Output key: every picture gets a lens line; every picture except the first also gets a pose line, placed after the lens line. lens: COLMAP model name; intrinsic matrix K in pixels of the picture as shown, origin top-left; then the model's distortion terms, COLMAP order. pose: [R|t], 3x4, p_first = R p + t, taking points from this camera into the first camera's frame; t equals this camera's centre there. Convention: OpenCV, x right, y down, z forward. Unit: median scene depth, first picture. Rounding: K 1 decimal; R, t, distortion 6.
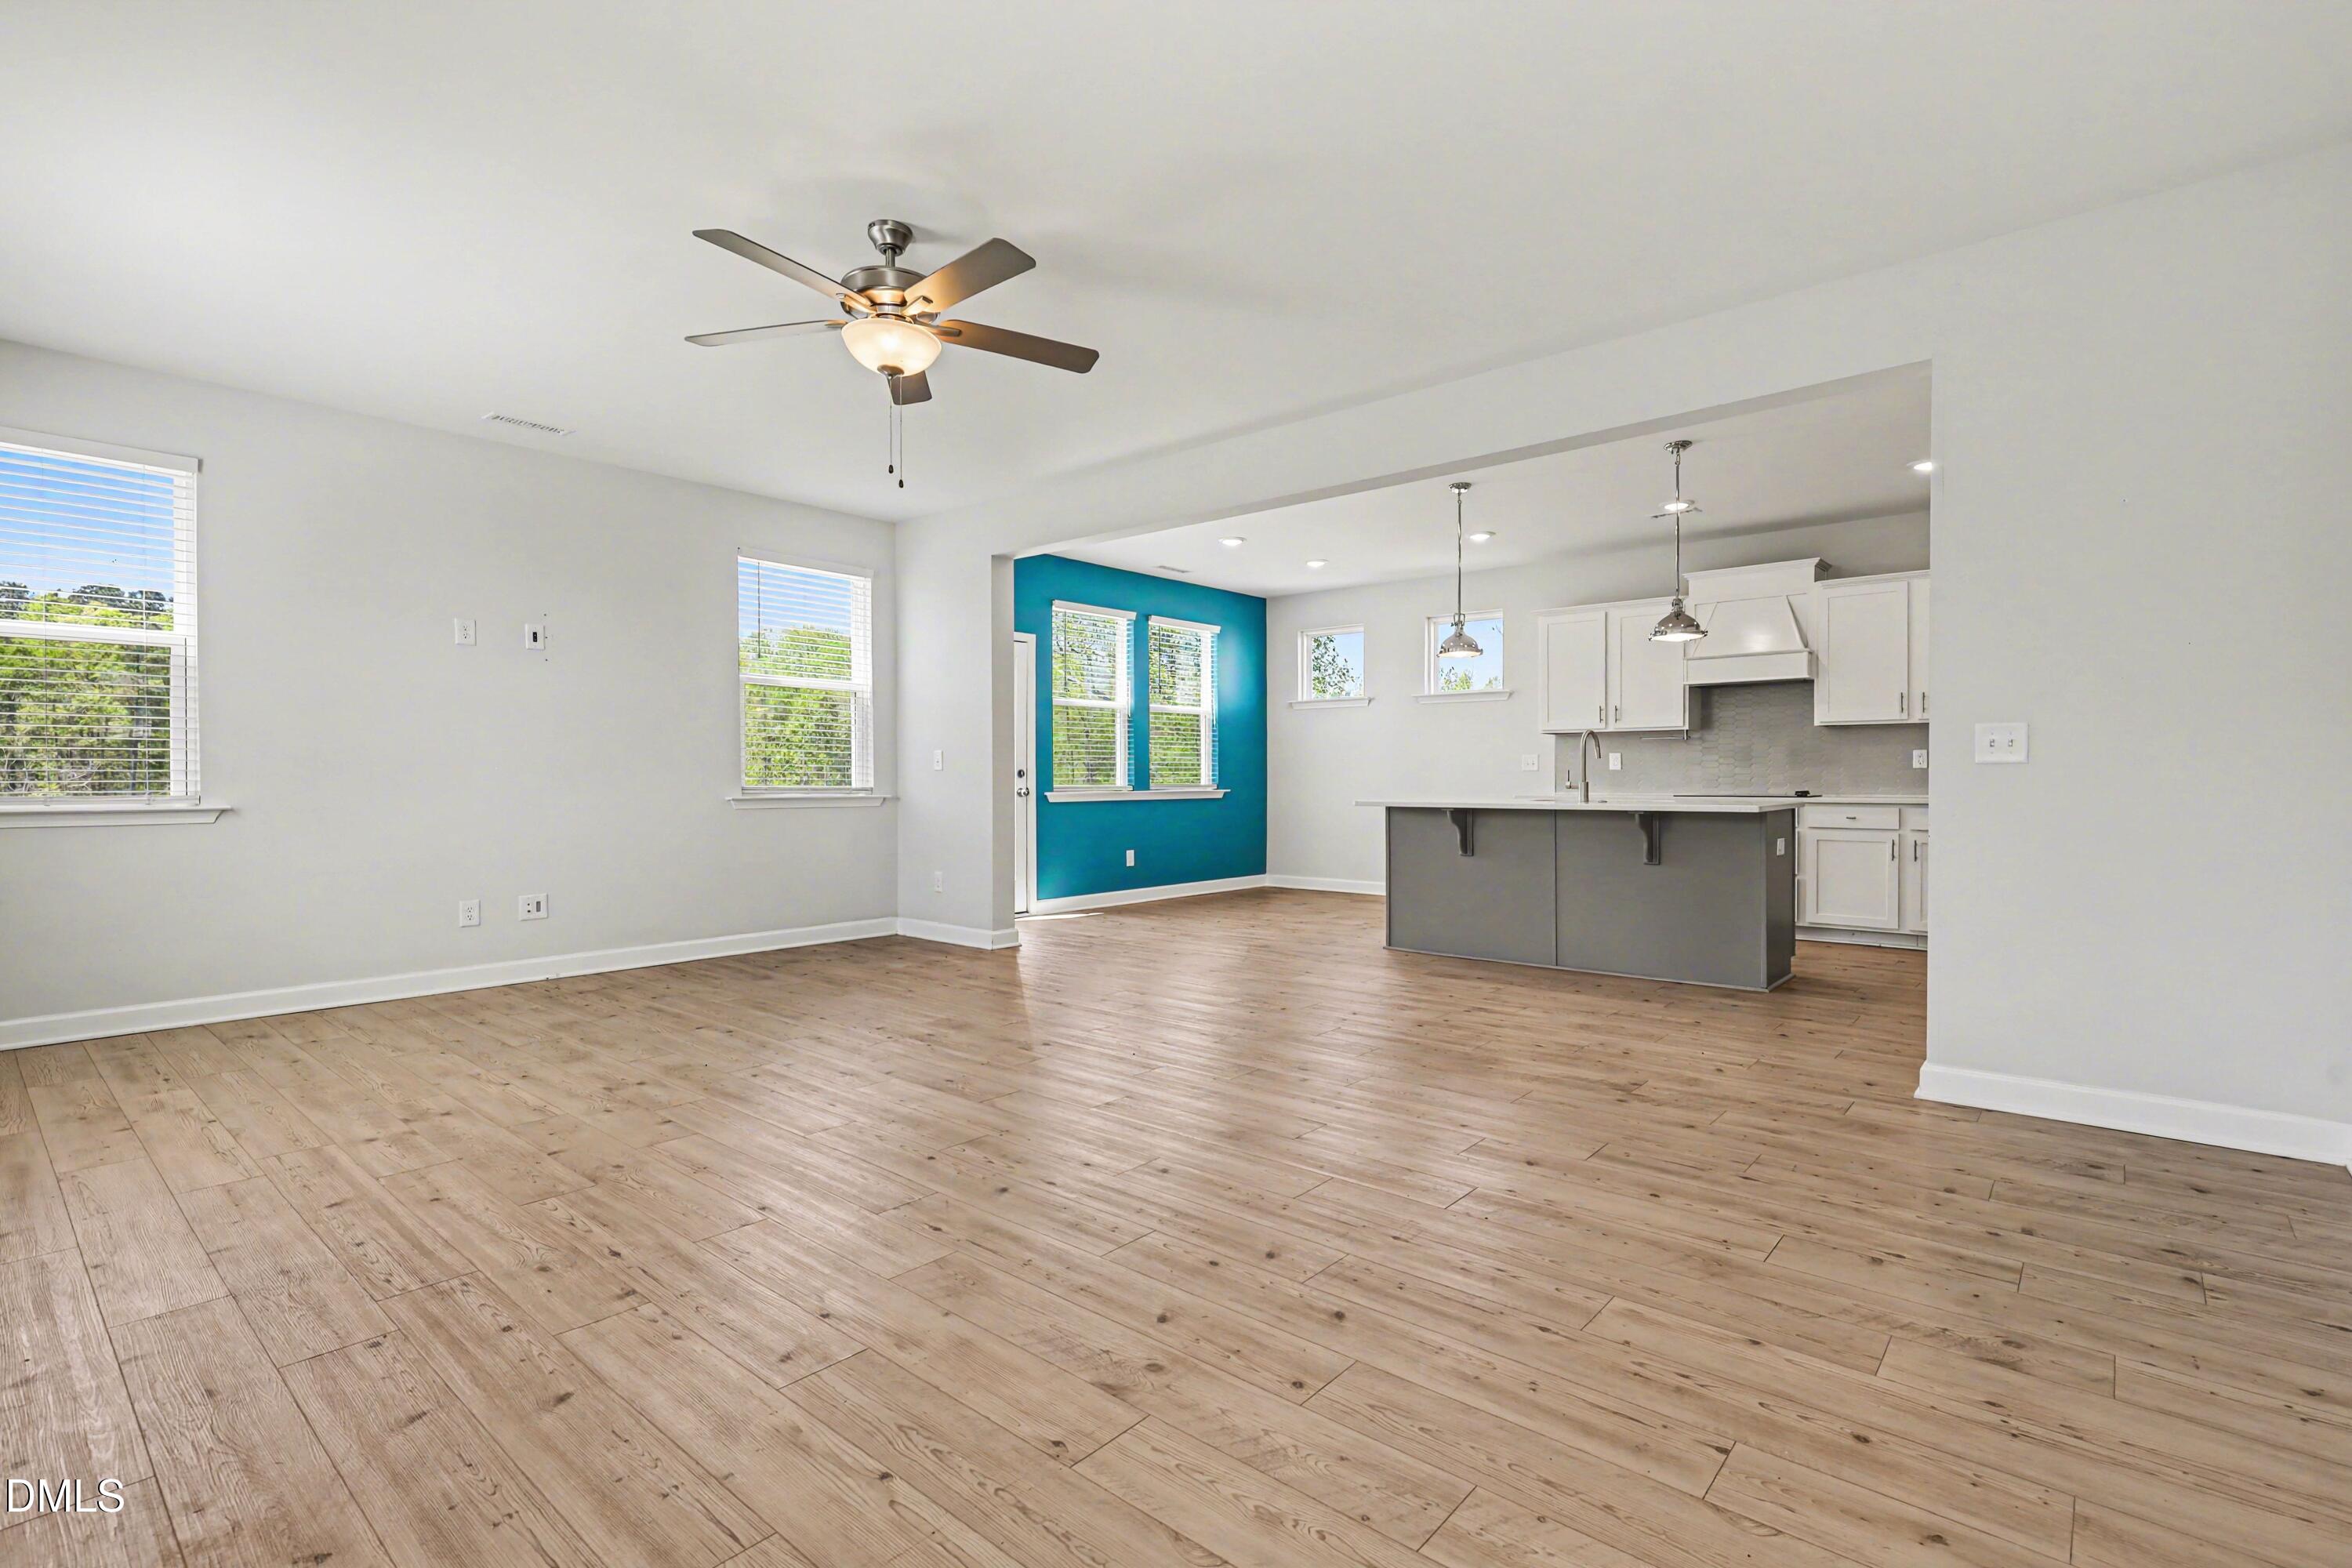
lens RADIAL K [[1041.9, 0, 1184.3], [0, 1041.9, 775.3], [0, 0, 1]] dist [-0.000664, 0.000027]
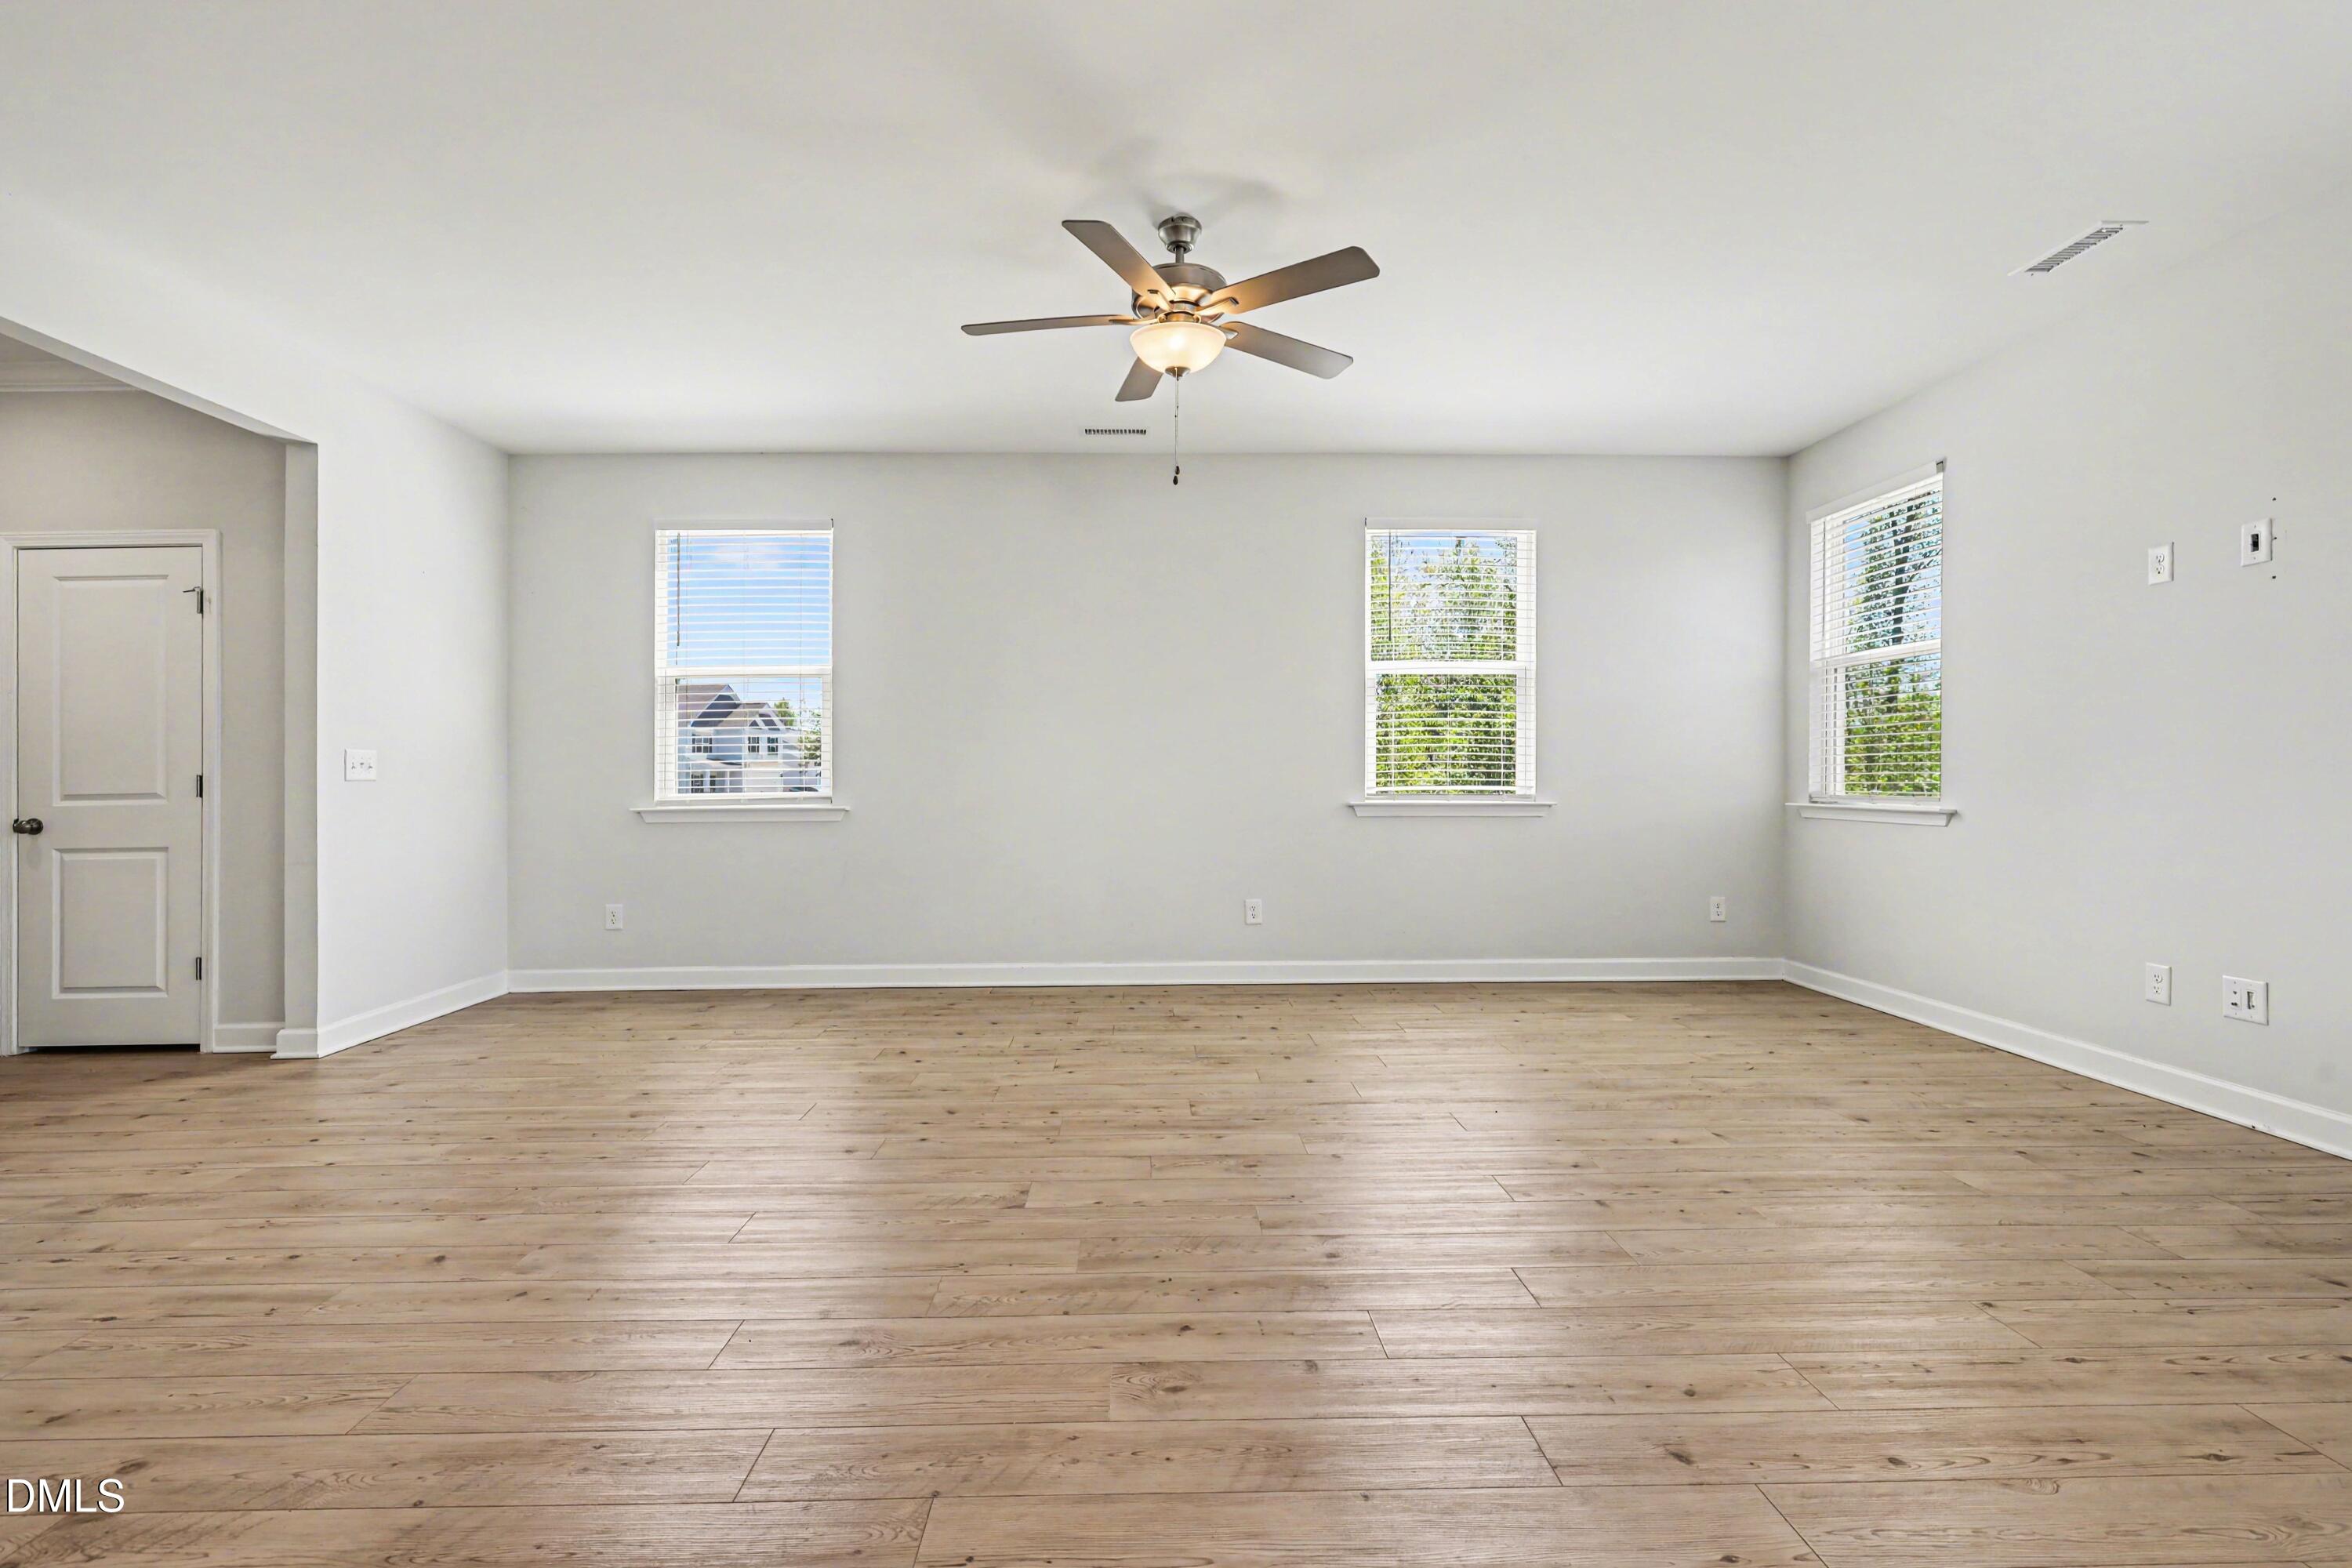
lens RADIAL K [[1061.4, 0, 1144.8], [0, 1061.4, 788.0], [0, 0, 1]] dist [-0.002774, -0.000386]
pose [[-0.746119, 0.006636, -0.665779, 0.152628], [0.000497, 0.999956, 0.009409, -0.000091], [0.665812, 0.006689, -0.746089, 0.643035]]
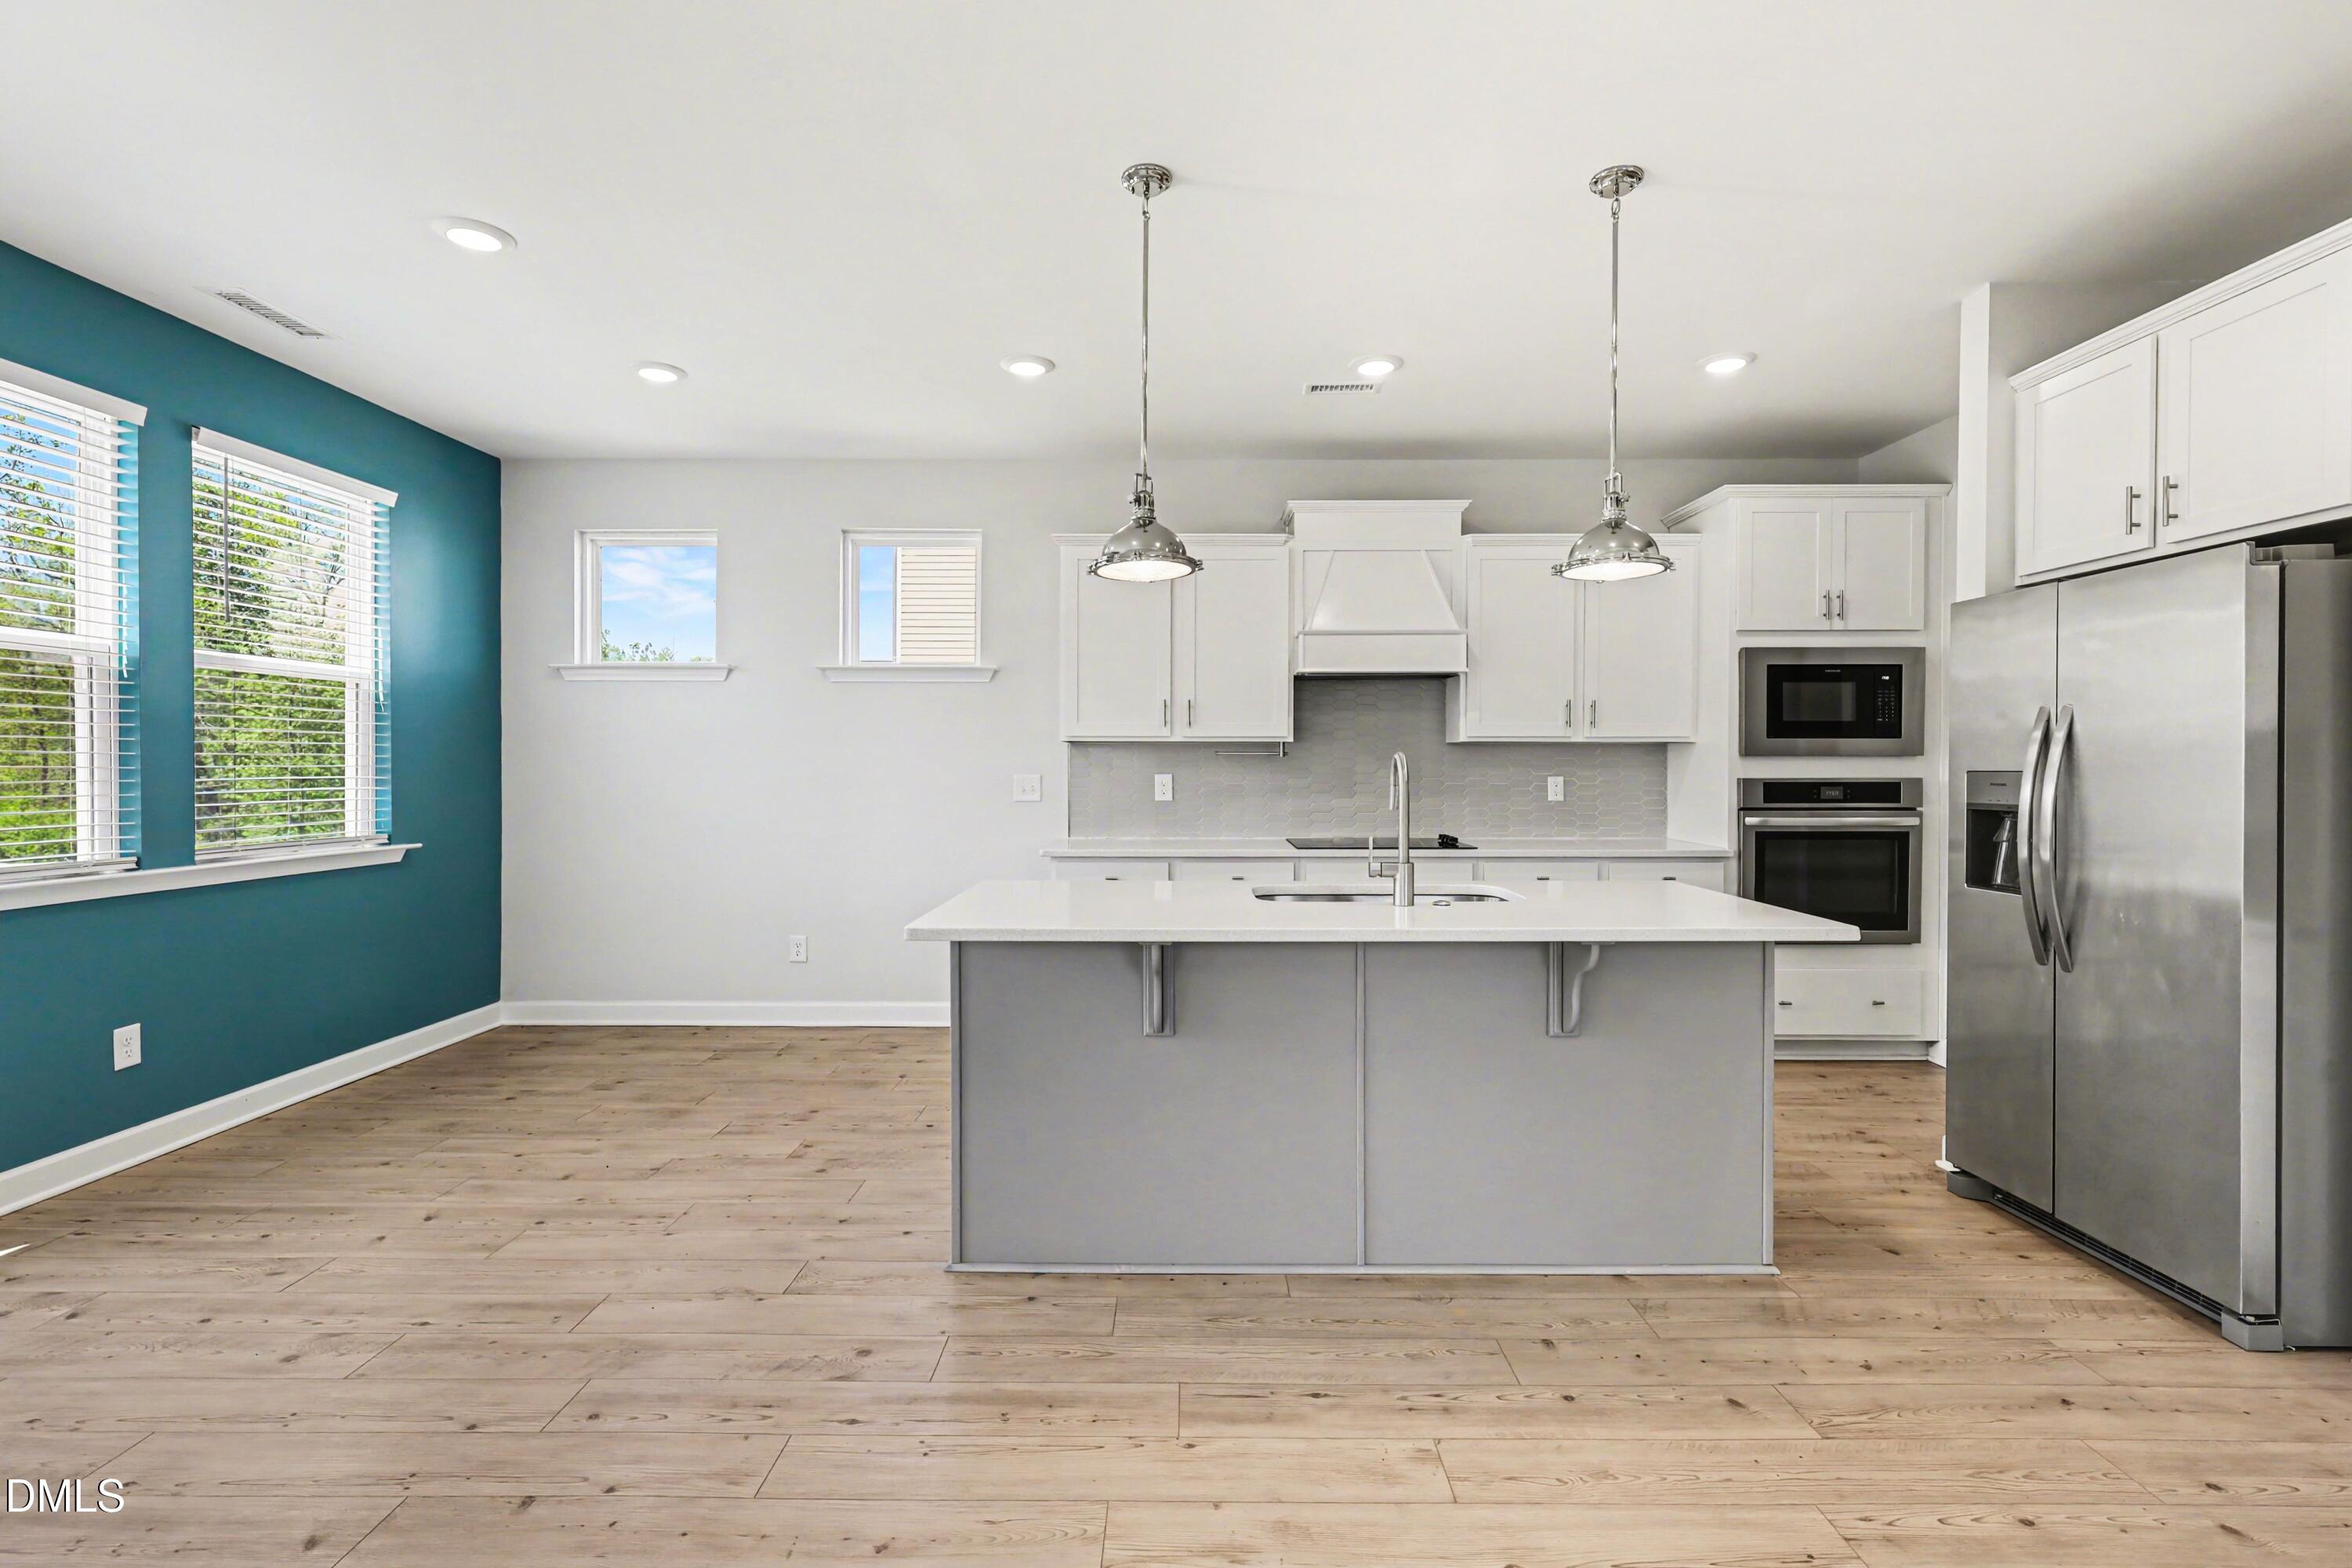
lens RADIAL K [[1070.0, 0, 1127.3], [0, 1070.0, 771.3], [0, 0, 1]] dist [-0.000416, -0.000160]
pose [[0.779440, -0.000435, 0.626476, -0.011568], [-0.004148, 0.999974, 0.005855, -0.025589], [-0.626463, -0.007162, 0.779418, 0.465501]]
